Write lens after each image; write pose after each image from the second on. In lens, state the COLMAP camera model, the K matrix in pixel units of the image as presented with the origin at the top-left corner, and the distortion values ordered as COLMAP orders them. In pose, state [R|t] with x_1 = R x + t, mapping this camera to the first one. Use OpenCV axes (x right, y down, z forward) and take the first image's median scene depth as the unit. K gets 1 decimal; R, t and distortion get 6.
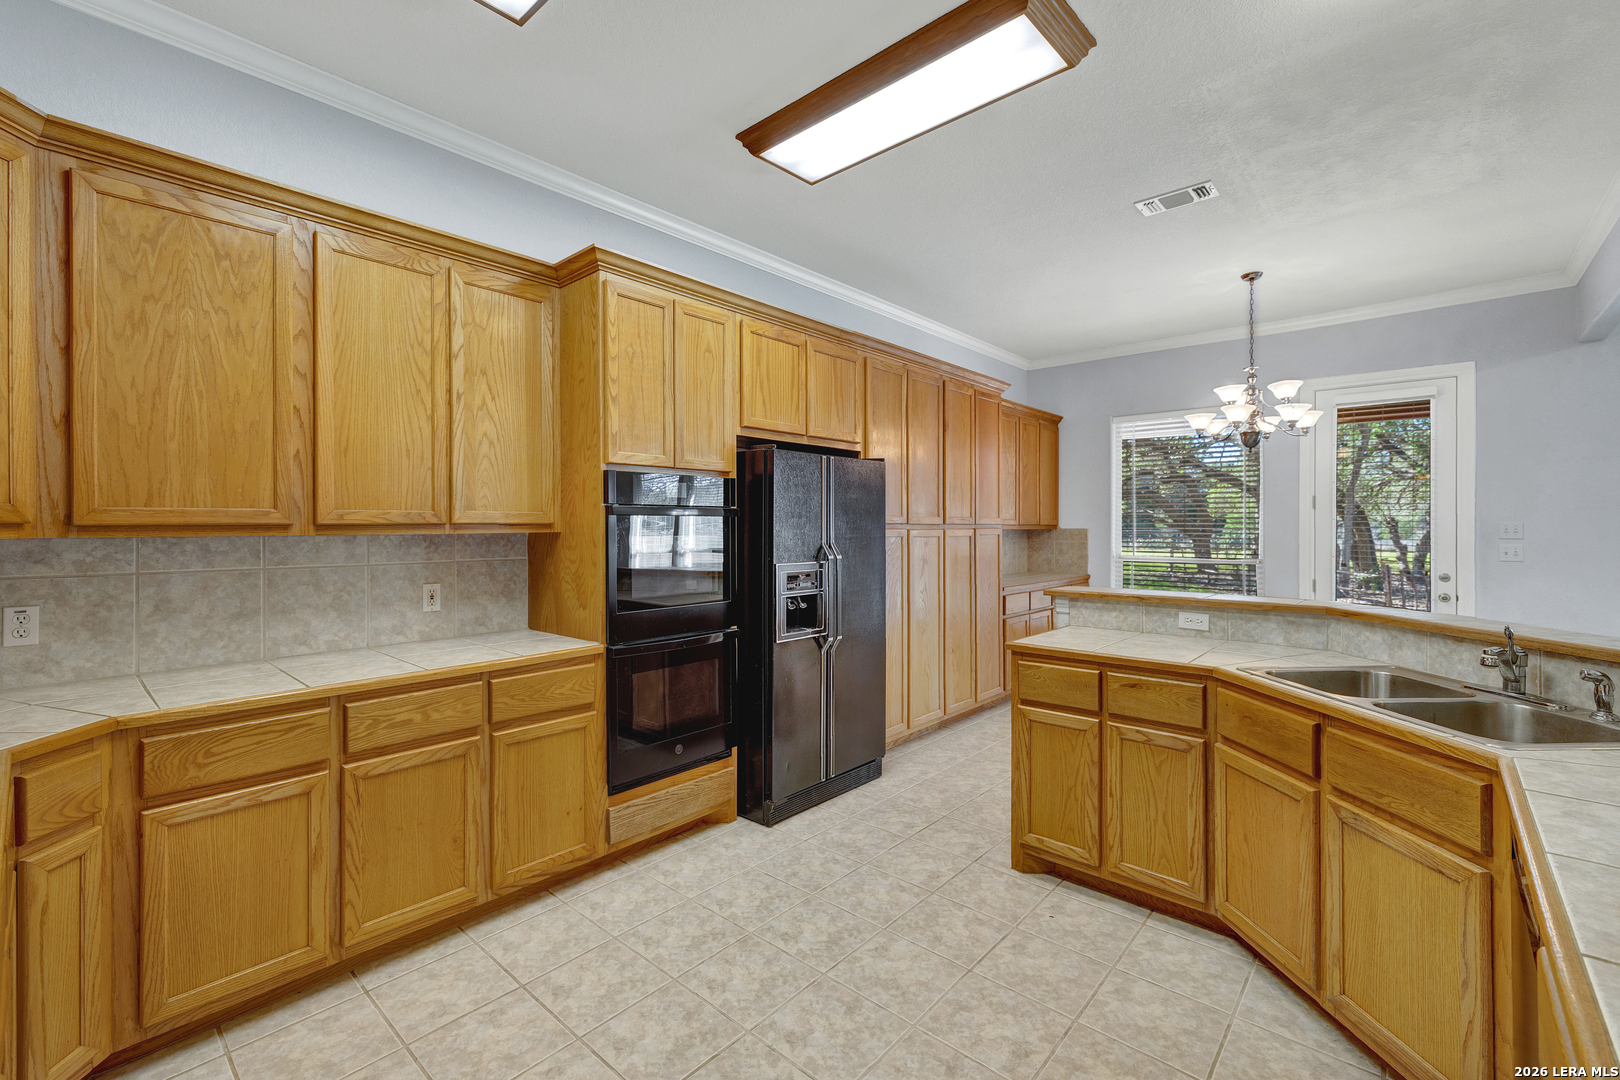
lens RADIAL K [[694.9, 0, 815.2], [0, 694.9, 521.0], [0, 0, 1]] dist [0.003635, -0.000460]
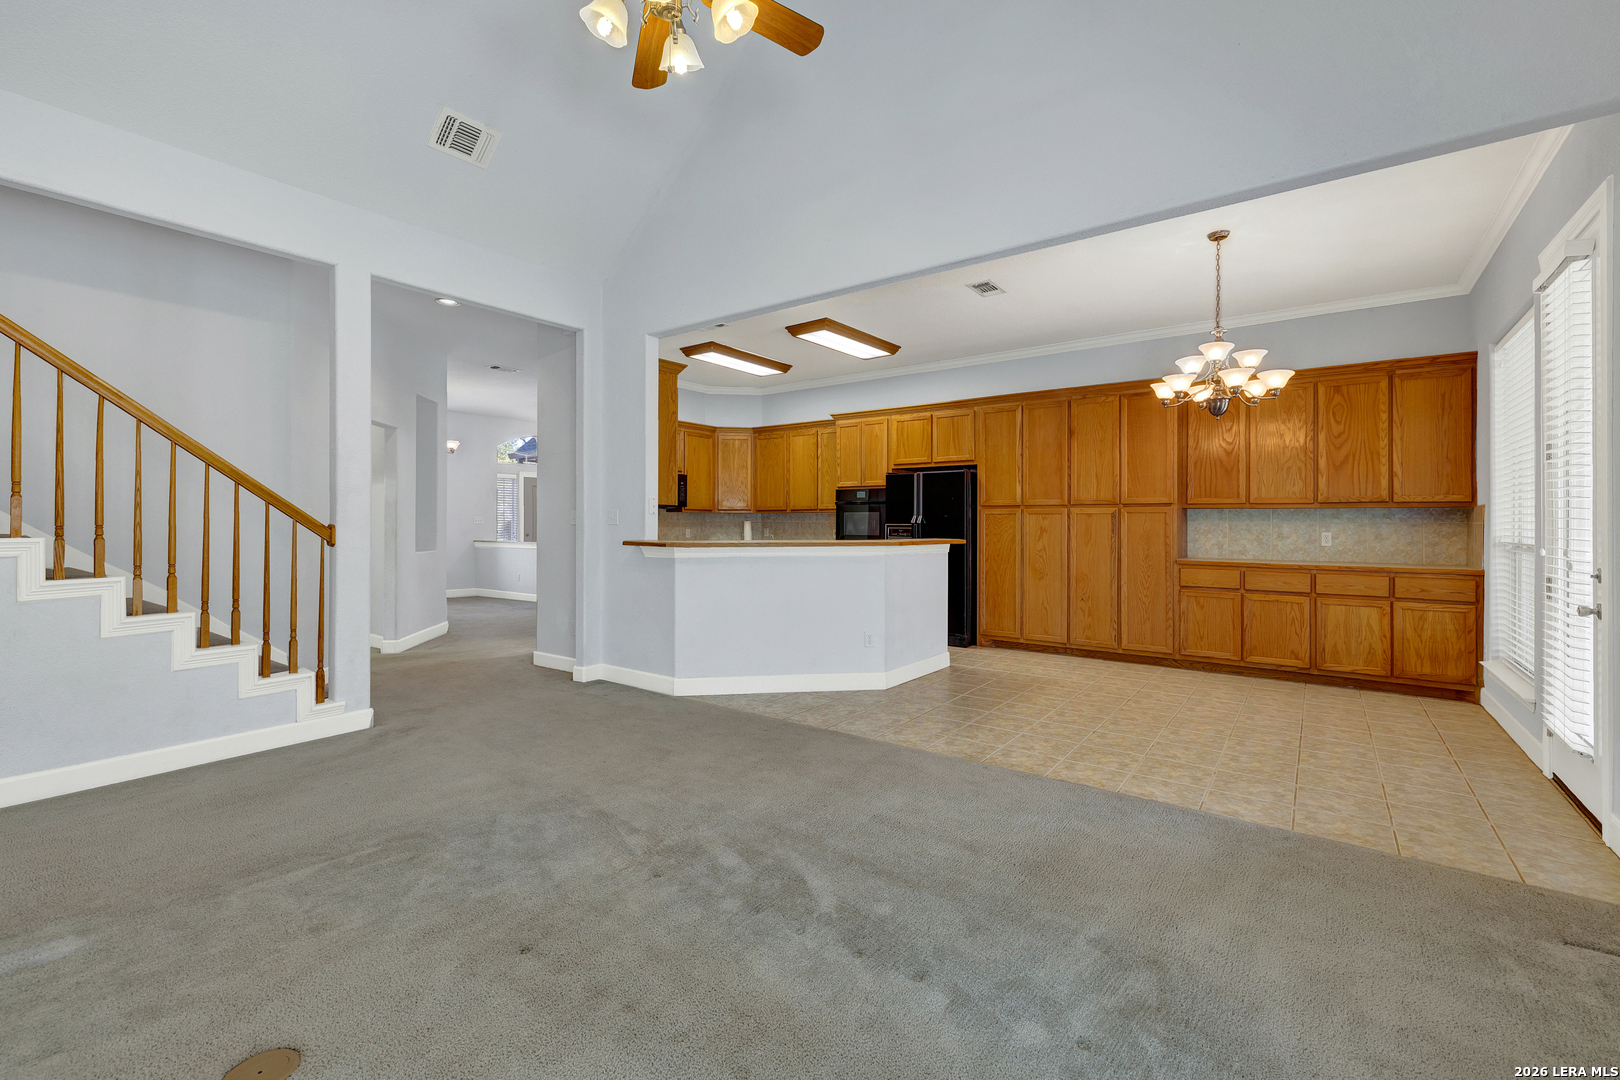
lens RADIAL K [[694.9, 0, 808.6], [0, 694.9, 518.7], [0, 0, 1]] dist [0.003635, -0.000460]
pose [[0.105488, -0.007475, -0.994392, 2.688914], [0.003620, 0.999968, -0.007133, 0.072296], [0.994414, -0.002847, 0.105512, 0.609181]]
